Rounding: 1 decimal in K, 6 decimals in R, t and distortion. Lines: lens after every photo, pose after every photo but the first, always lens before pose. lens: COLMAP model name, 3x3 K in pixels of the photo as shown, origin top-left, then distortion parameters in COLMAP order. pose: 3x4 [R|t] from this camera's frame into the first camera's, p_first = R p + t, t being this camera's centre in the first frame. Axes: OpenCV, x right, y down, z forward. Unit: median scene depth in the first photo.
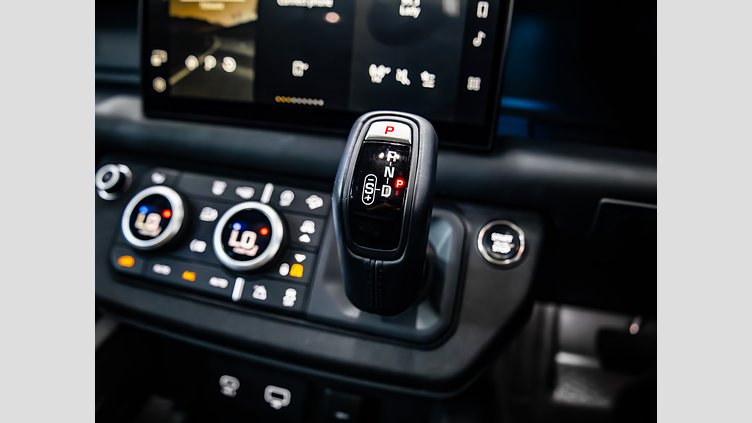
lens RADIAL K [[430.5, 0, 376.0], [0, 430.5, 211.5], [0, 0, 1]] dist [-0.133427, -0.000018]
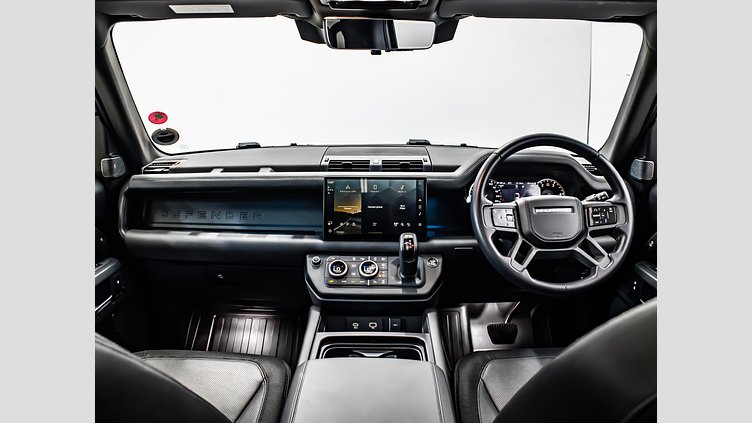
lens RADIAL K [[430.5, 0, 376.0], [0, 430.5, 211.5], [0, 0, 1]] dist [-0.133427, -0.000018]
pose [[0.978768, -0.087167, 0.185513, -0.892569], [0.135028, 0.955130, -0.263618, 0.582768], [-0.154210, 0.283070, 0.946621, -2.745500]]
